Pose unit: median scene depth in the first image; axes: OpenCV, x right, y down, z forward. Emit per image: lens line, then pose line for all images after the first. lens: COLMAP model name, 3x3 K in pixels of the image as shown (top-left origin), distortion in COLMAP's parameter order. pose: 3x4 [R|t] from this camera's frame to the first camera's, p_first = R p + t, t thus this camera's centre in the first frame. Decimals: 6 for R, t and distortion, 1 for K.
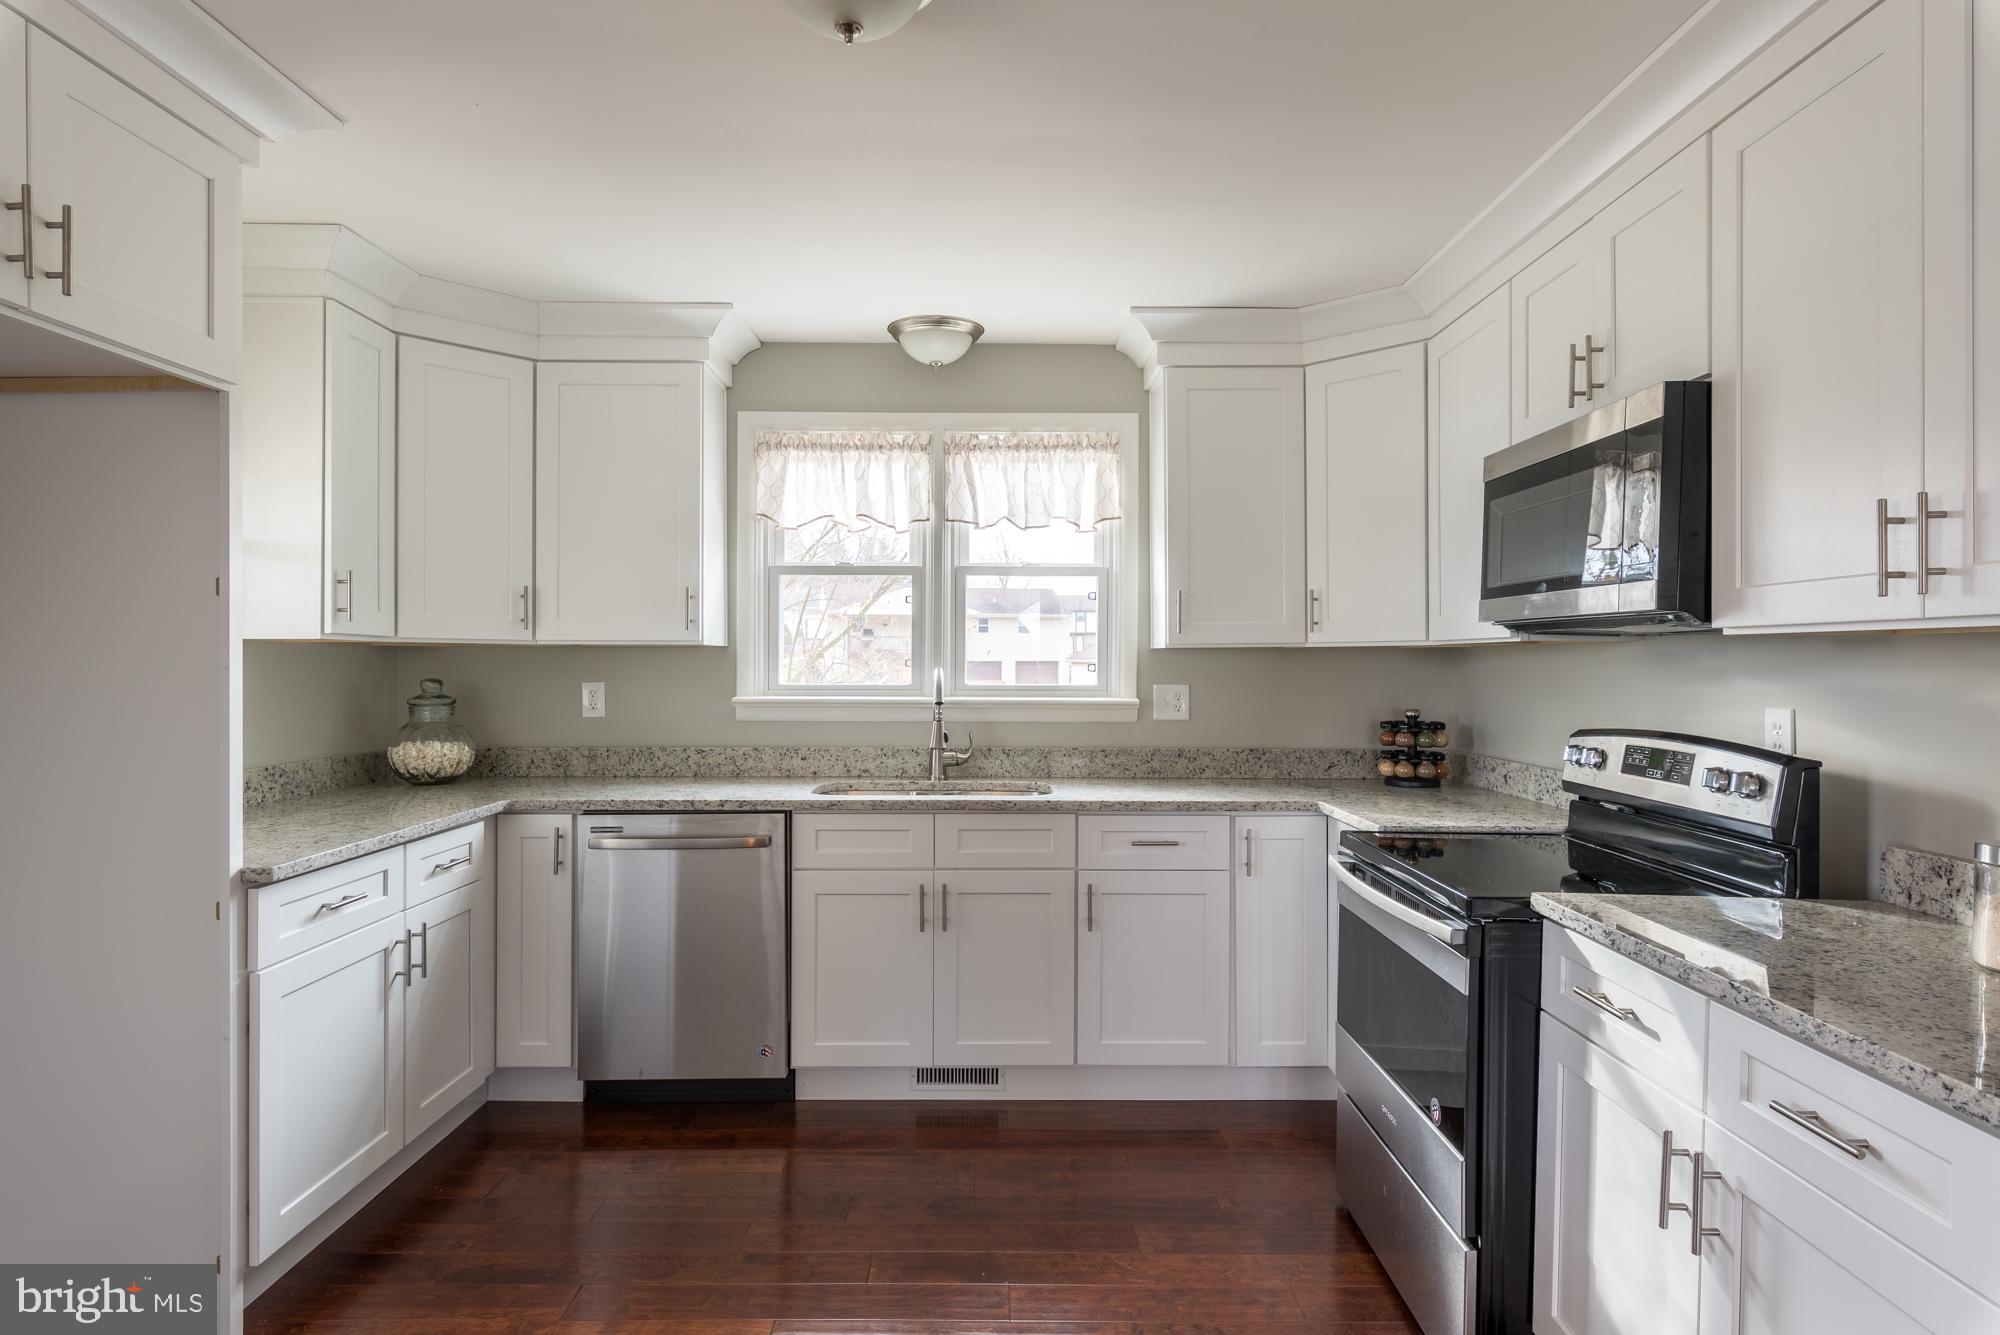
lens RADIAL K [[1101.3, 0, 1000.0], [0, 1101.3, 667.5], [0, 0, 1]] dist [0.005533, 0.001768]
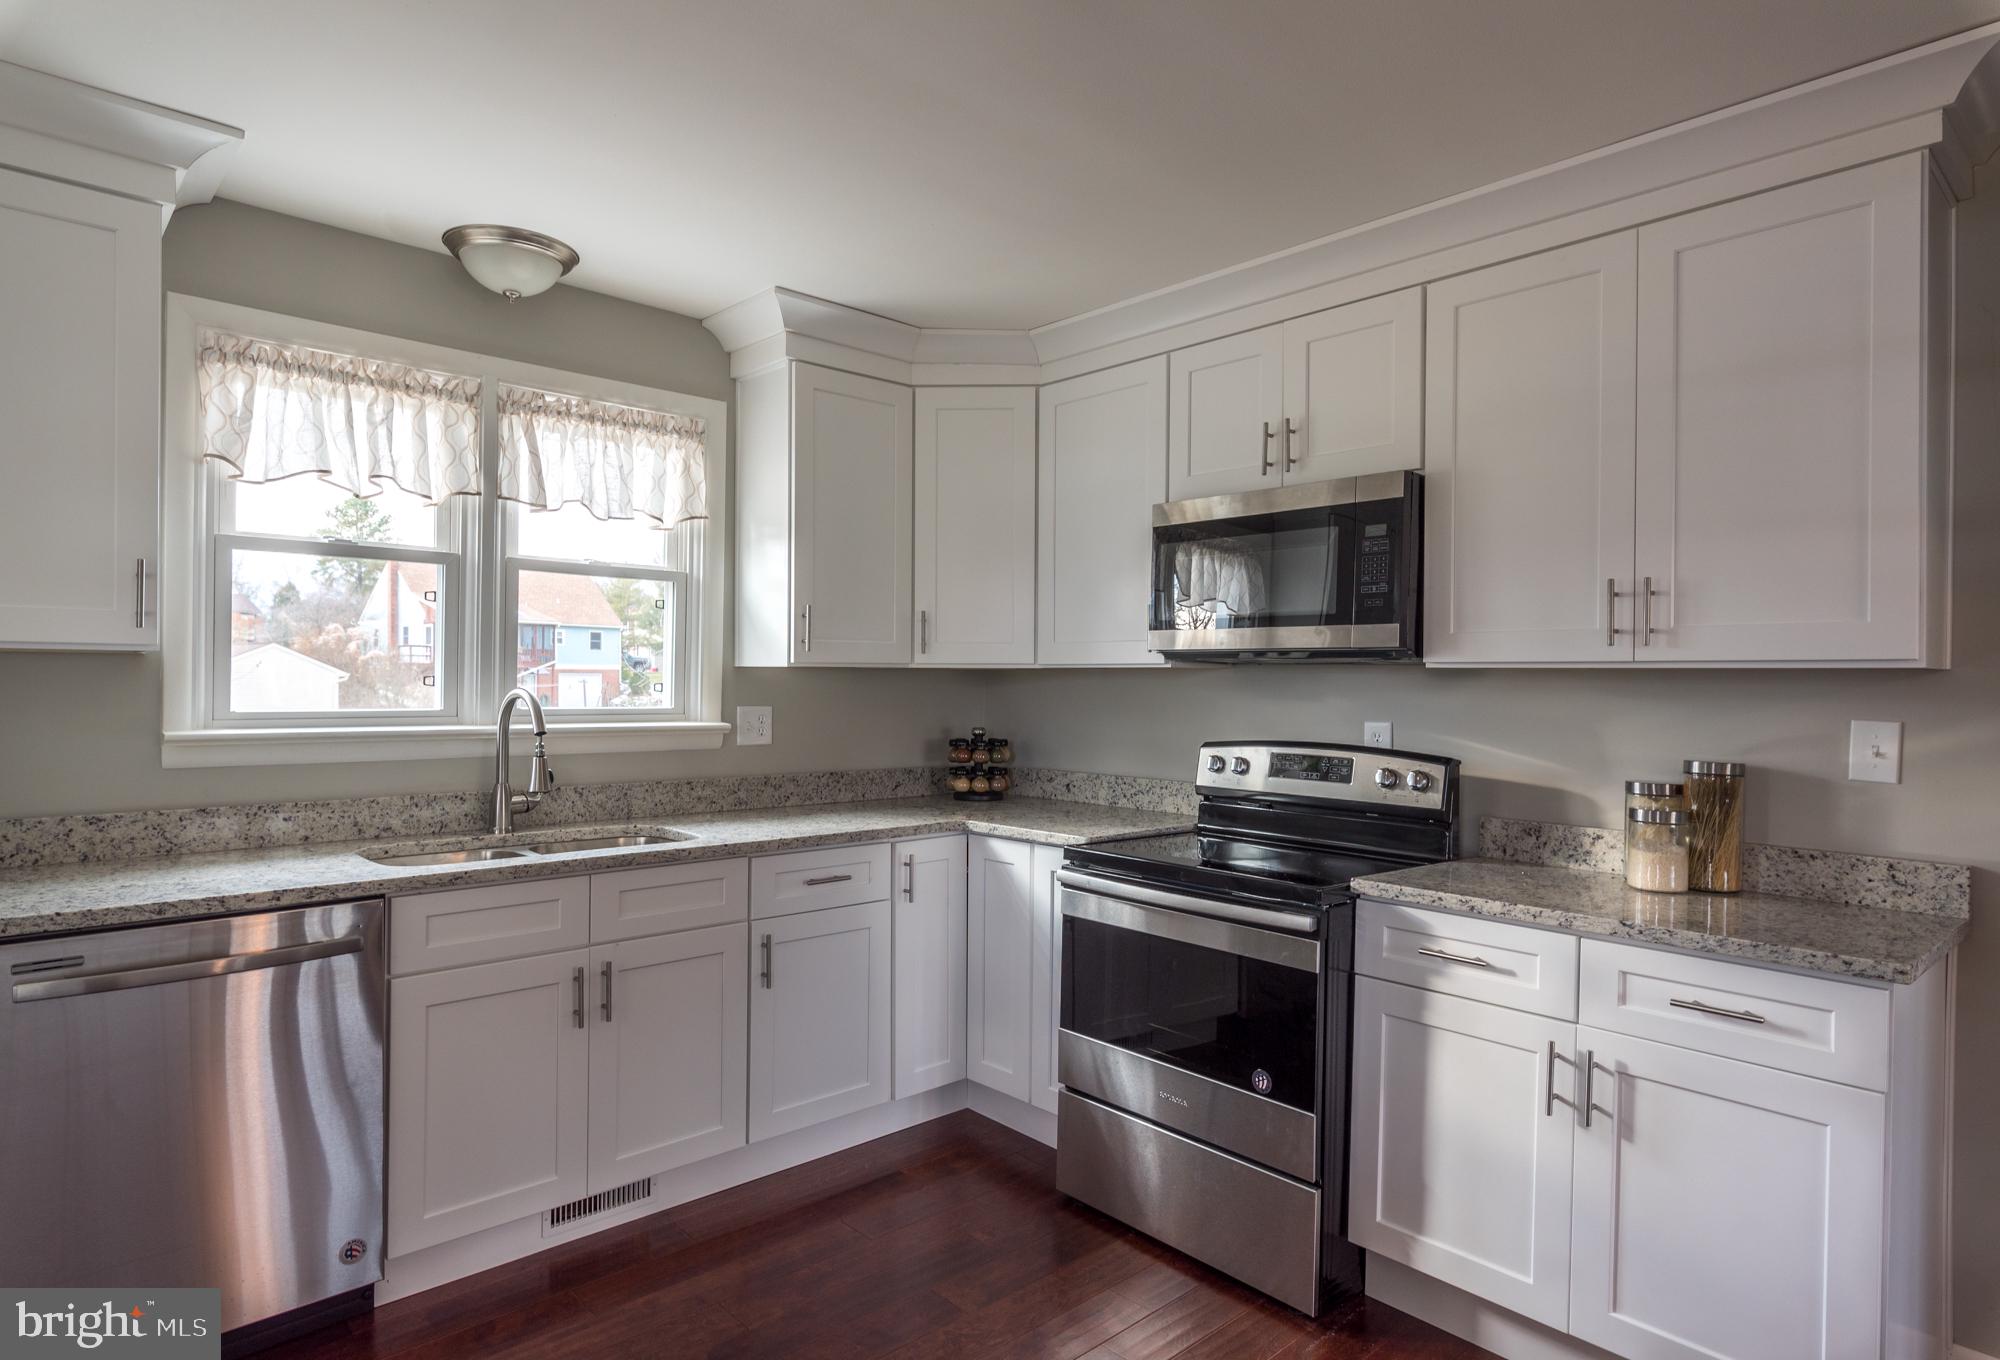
lens RADIAL K [[1128.4, 0, 1000.0], [0, 1128.4, 680.0], [0, 0, 1]] dist [0.018565, 0.001206]
pose [[0.740640, 0.005920, 0.671876, -0.348538], [-0.004900, 0.999982, -0.003409, -0.004169], [-0.671884, -0.000768, 0.740656, 0.185326]]
